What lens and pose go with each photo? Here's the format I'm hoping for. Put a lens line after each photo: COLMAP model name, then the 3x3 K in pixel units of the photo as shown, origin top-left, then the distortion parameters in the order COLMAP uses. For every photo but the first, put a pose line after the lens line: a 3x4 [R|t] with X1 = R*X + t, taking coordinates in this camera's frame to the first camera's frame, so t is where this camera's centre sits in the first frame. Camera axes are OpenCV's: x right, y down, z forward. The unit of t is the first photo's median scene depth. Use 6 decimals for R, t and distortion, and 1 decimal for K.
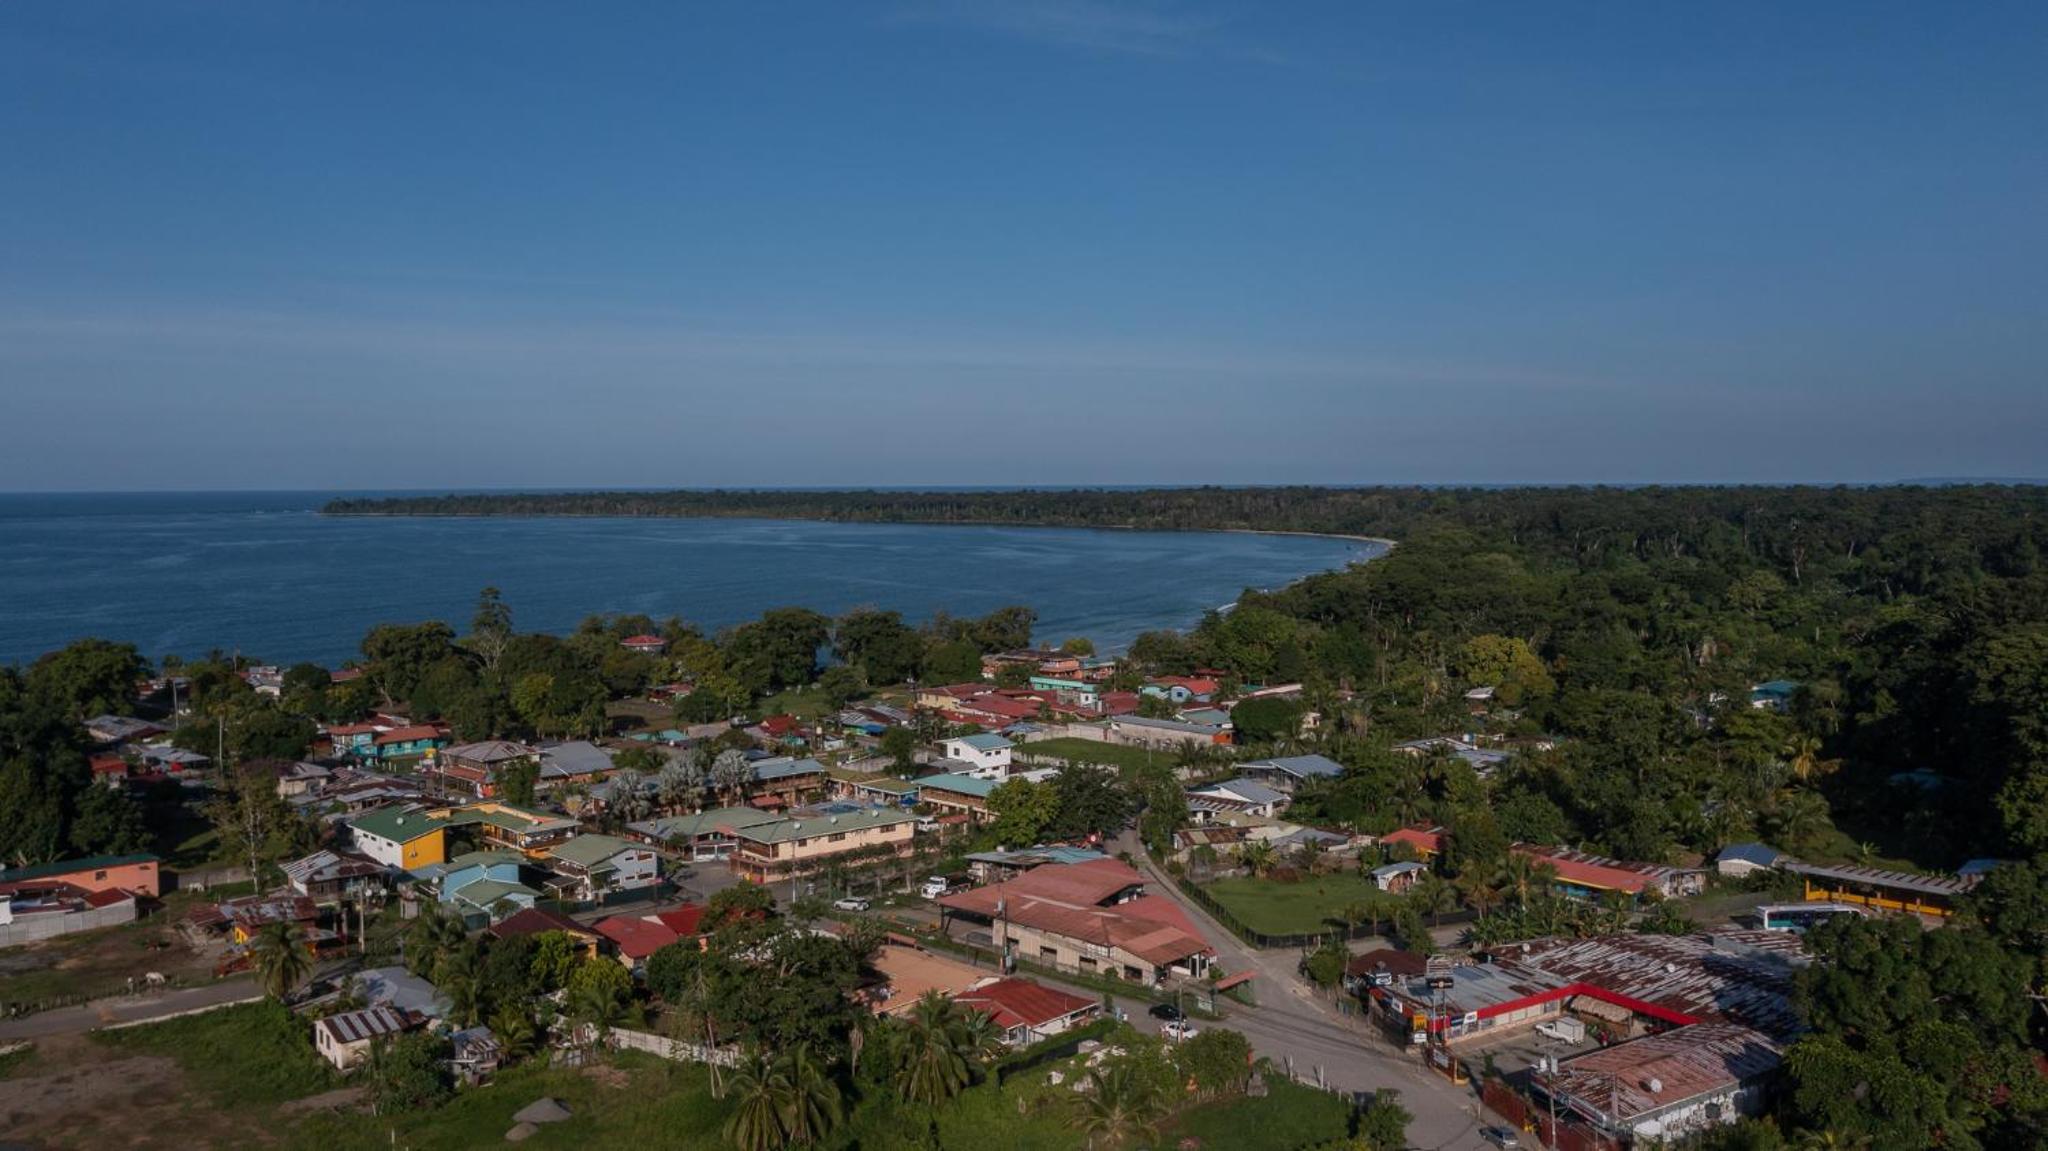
lens RADIAL K [[1643.7, 0, 1030.8], [0, 1643.7, 576.6], [0, 0, 1]] dist [0.002547, 0.012211]
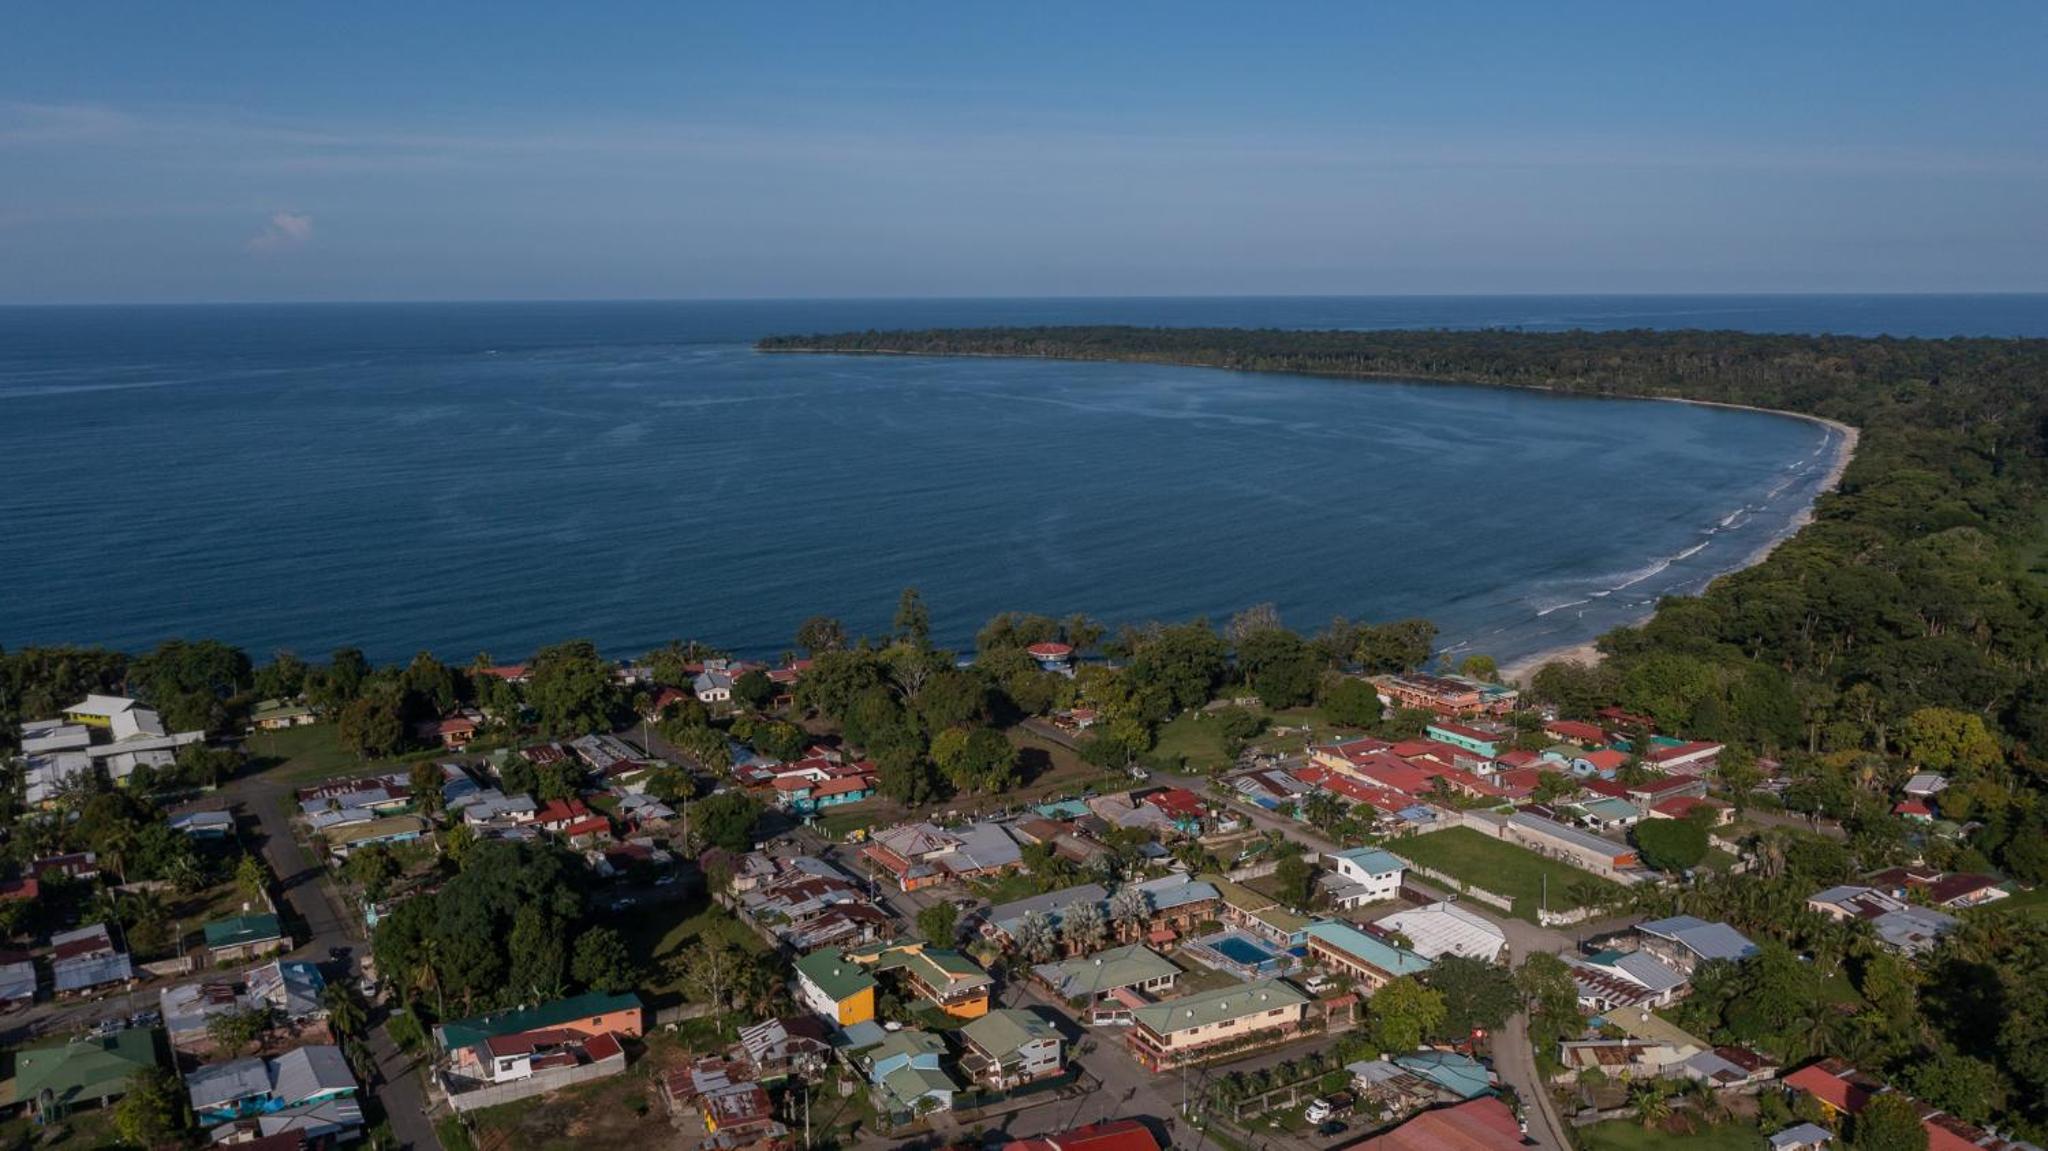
lens RADIAL K [[1643.7, 0, 1033.5], [0, 1643.7, 577.4], [0, 0, 1]] dist [0.002547, 0.012211]
pose [[0.970944, 0.039867, -0.235962, -0.000825], [-0.012037, 0.992914, 0.118226, -0.224097], [0.239003, -0.111950, 0.964544, -0.013341]]
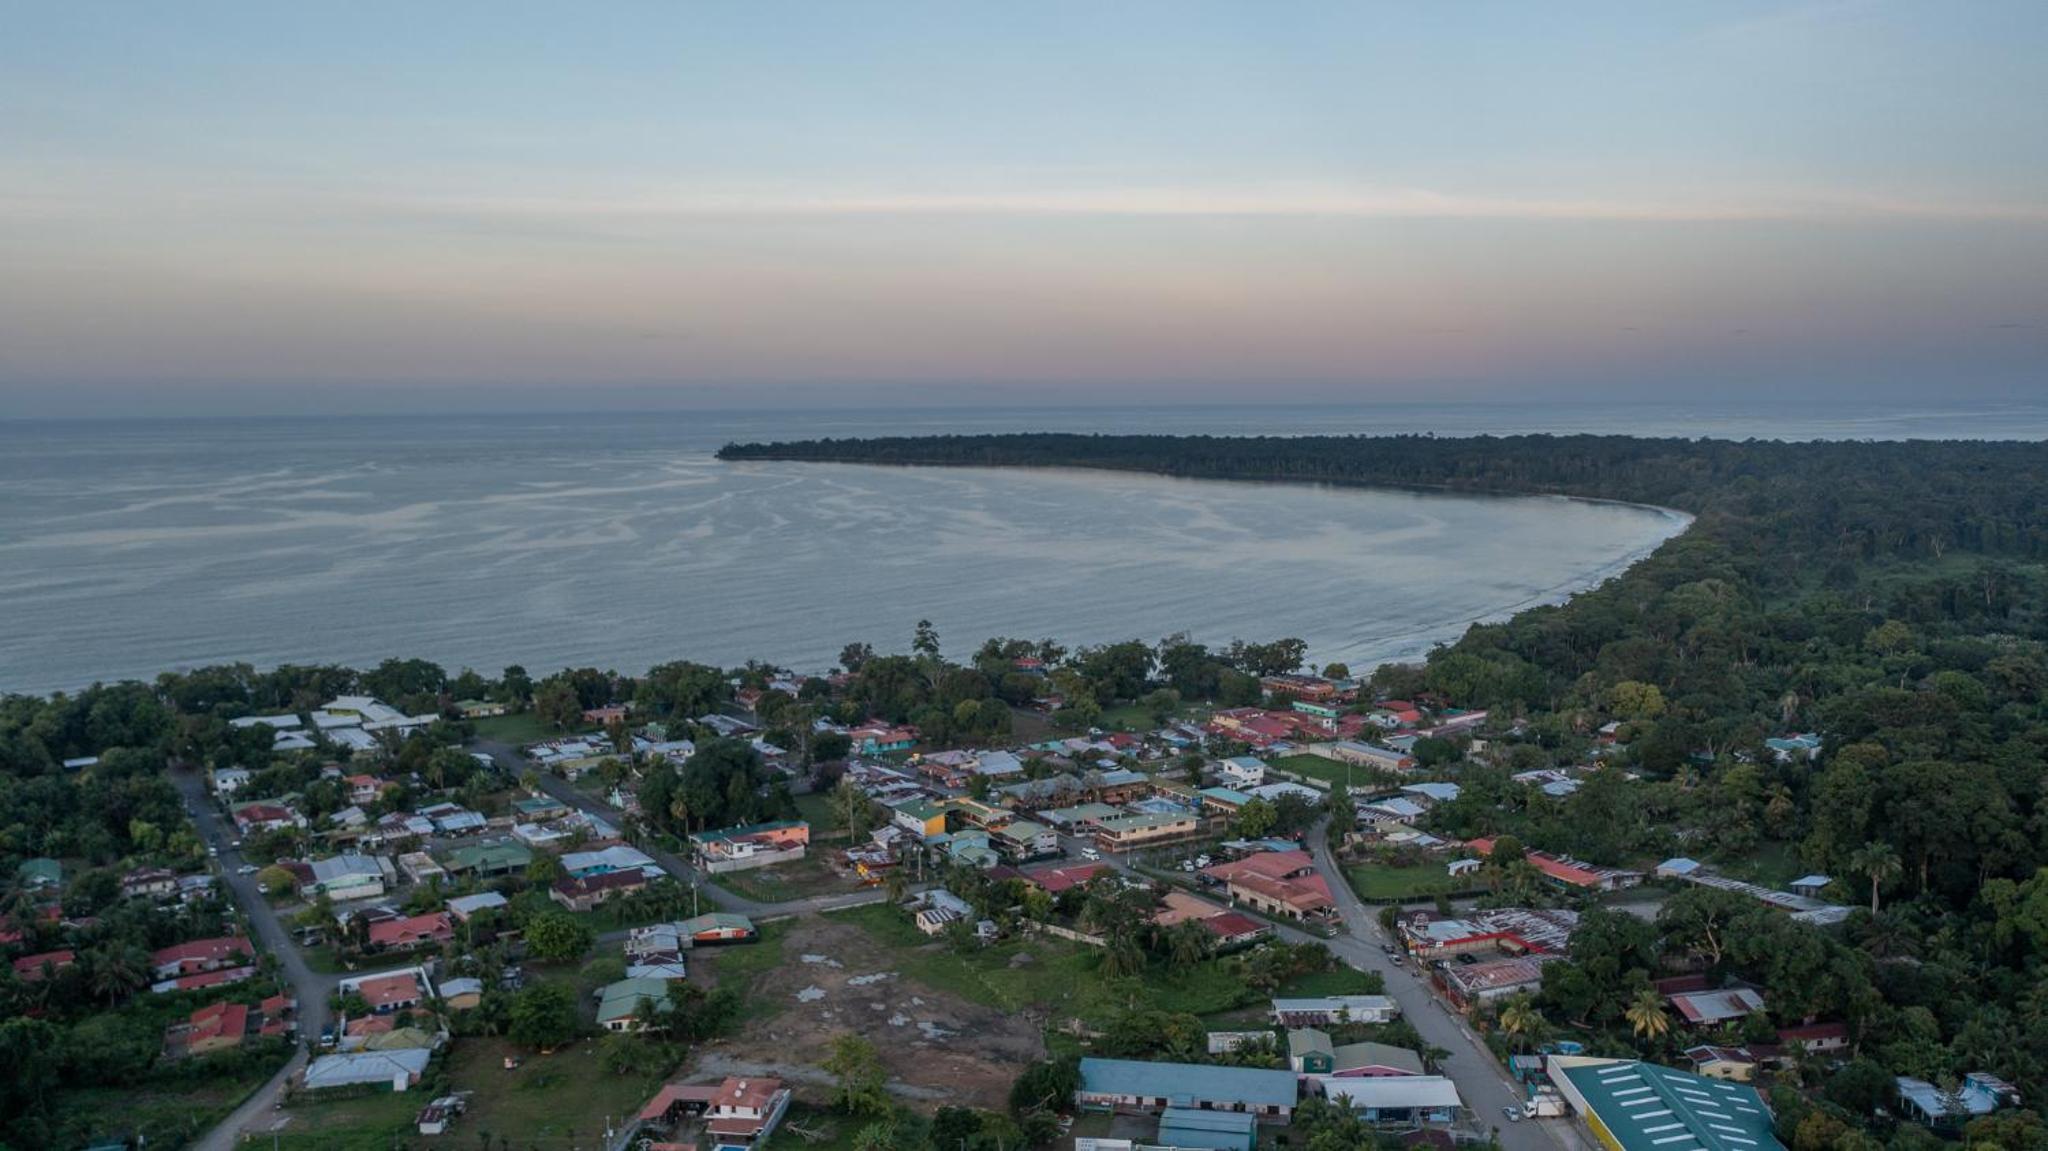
lens RADIAL K [[1643.7, 0, 1024.1], [0, 1643.7, 570.9], [0, 0, 1]] dist [0.002547, 0.012211]
pose [[0.978074, 0.016576, -0.207597, 0.104297], [-0.006580, 0.998789, 0.048752, -0.191858], [0.208154, -0.046317, 0.976999, -0.712344]]
